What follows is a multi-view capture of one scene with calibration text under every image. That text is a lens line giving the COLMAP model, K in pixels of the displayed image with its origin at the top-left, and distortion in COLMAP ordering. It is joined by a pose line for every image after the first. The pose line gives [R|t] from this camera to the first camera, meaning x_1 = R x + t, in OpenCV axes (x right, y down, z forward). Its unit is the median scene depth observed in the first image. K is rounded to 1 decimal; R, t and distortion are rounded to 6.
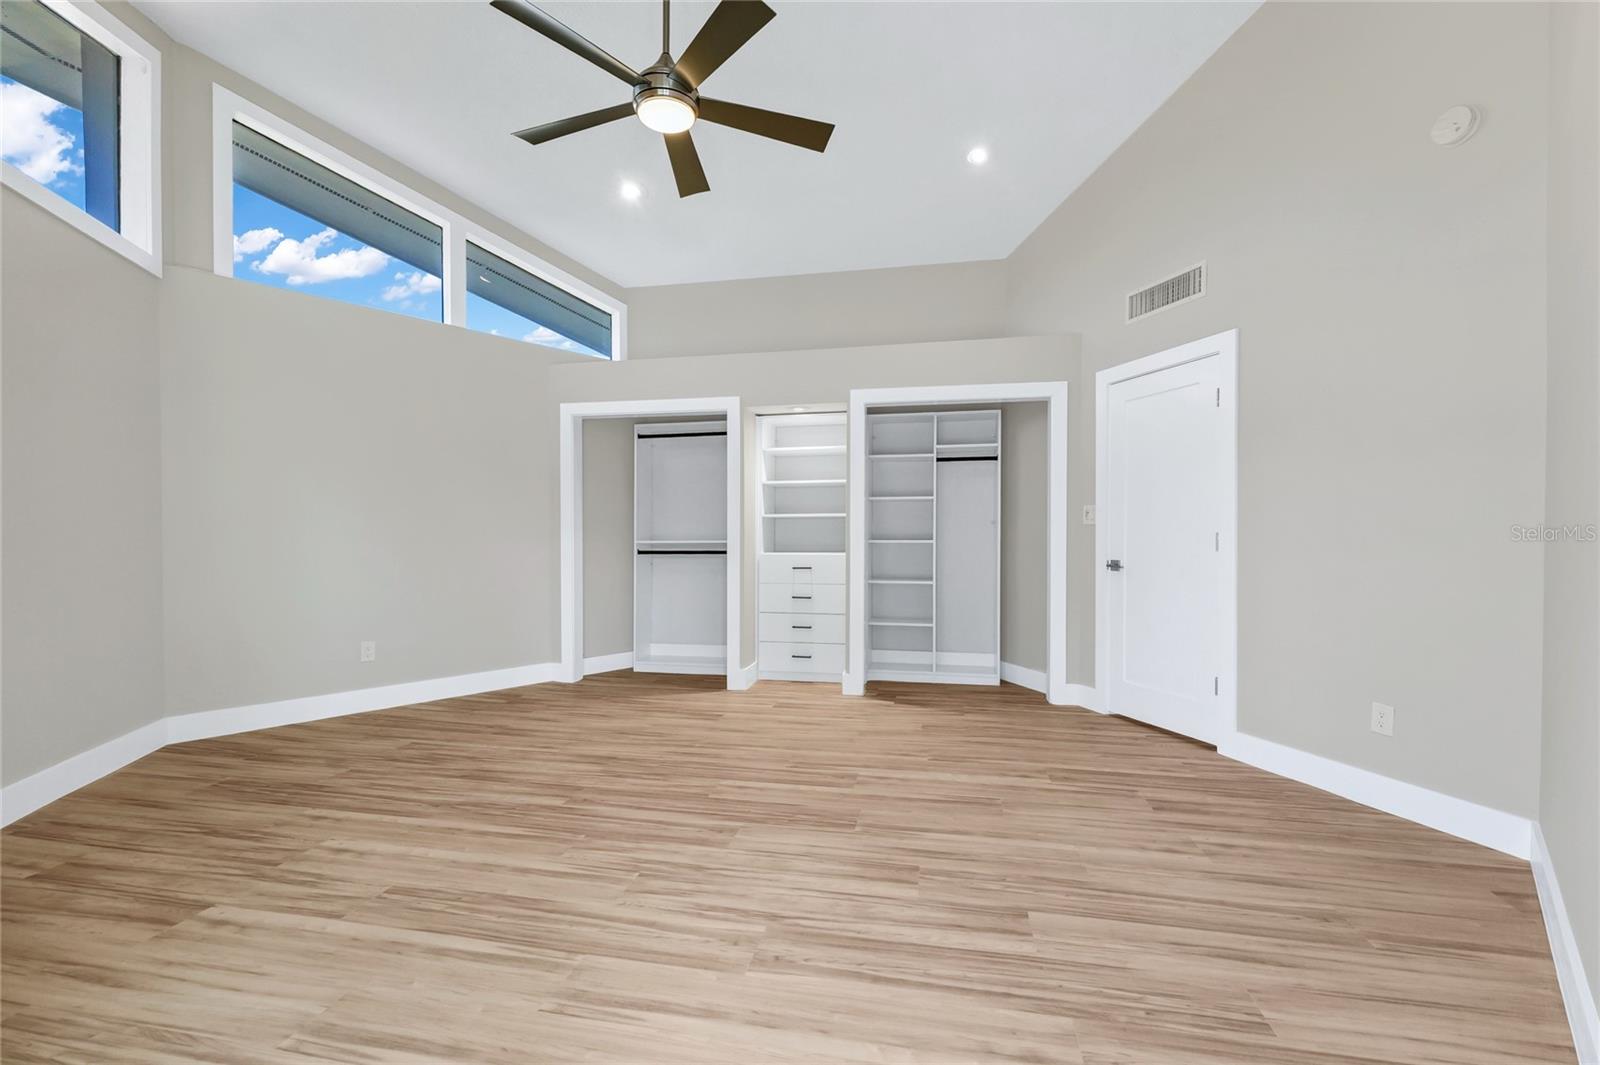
lens RADIAL K [[661.0, 0, 804.7], [0, 661.0, 545.2], [0, 0, 1]] dist [-0.003301, 0.000160]
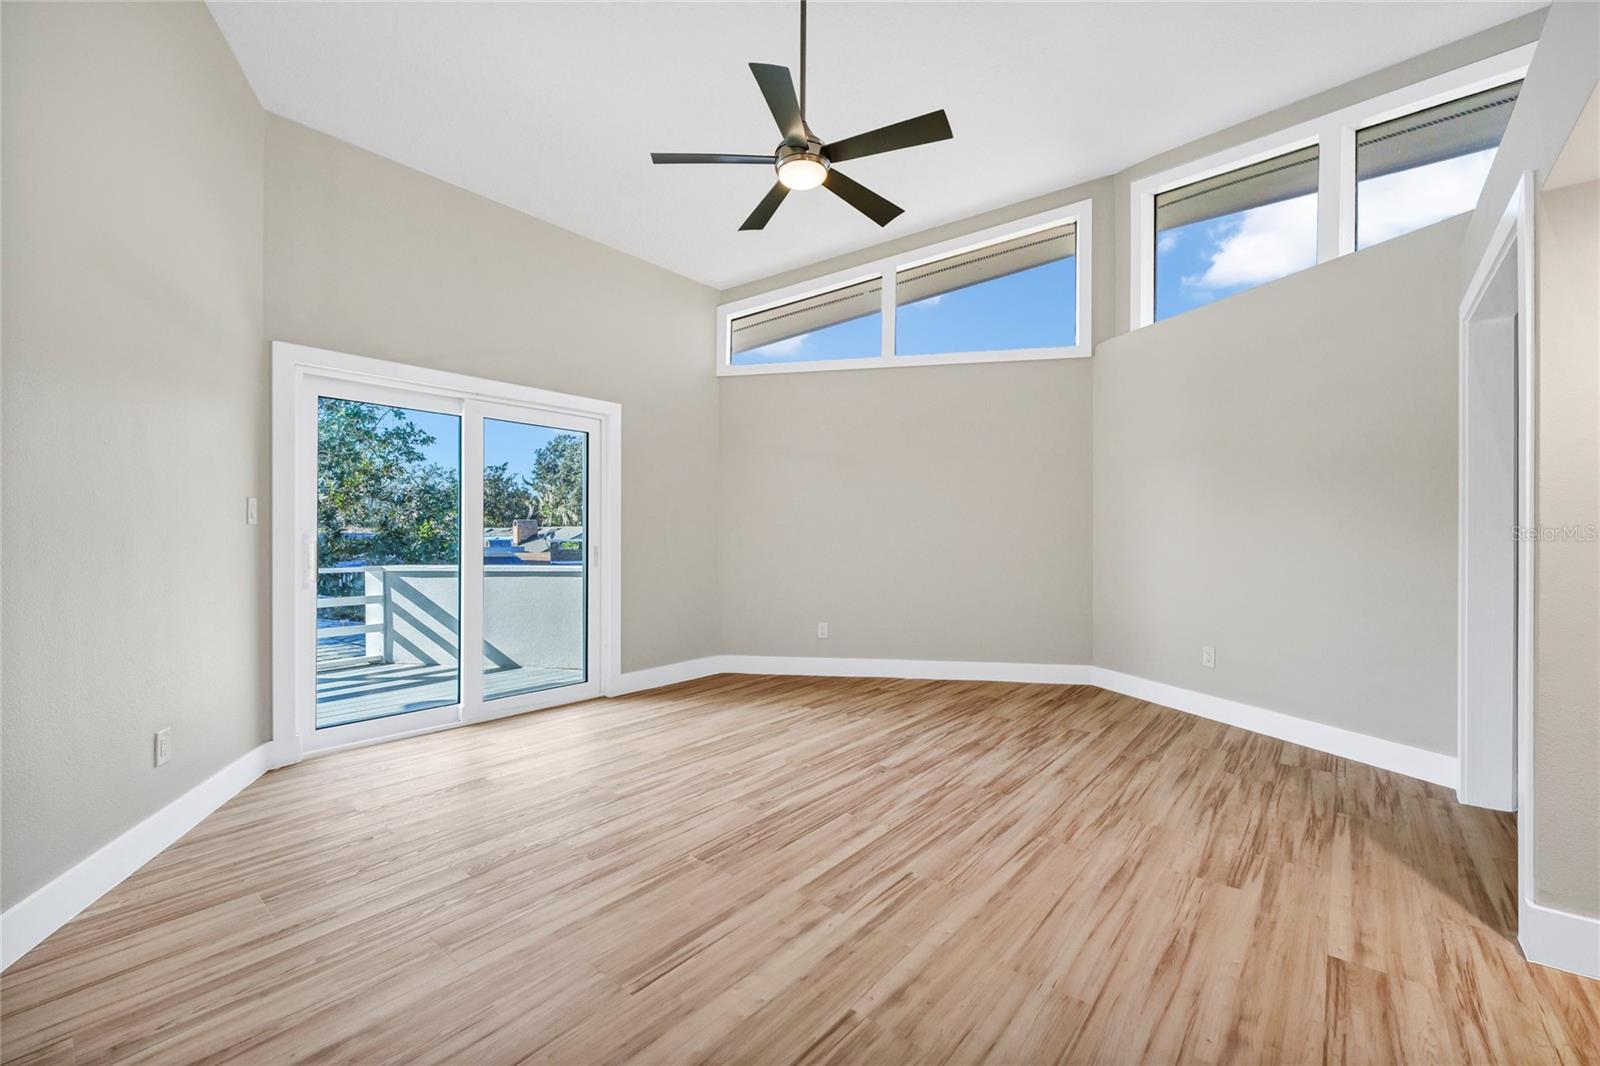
lens RADIAL K [[651.0, 0, 788.1], [0, 651.0, 541.3], [0, 0, 1]] dist [-0.004424, 0.000027]
pose [[-0.473612, 0.008633, -0.880691, 0.700617], [-0.012168, 0.999792, 0.016344, -0.026281], [0.880650, 0.018457, -0.473408, 1.327627]]
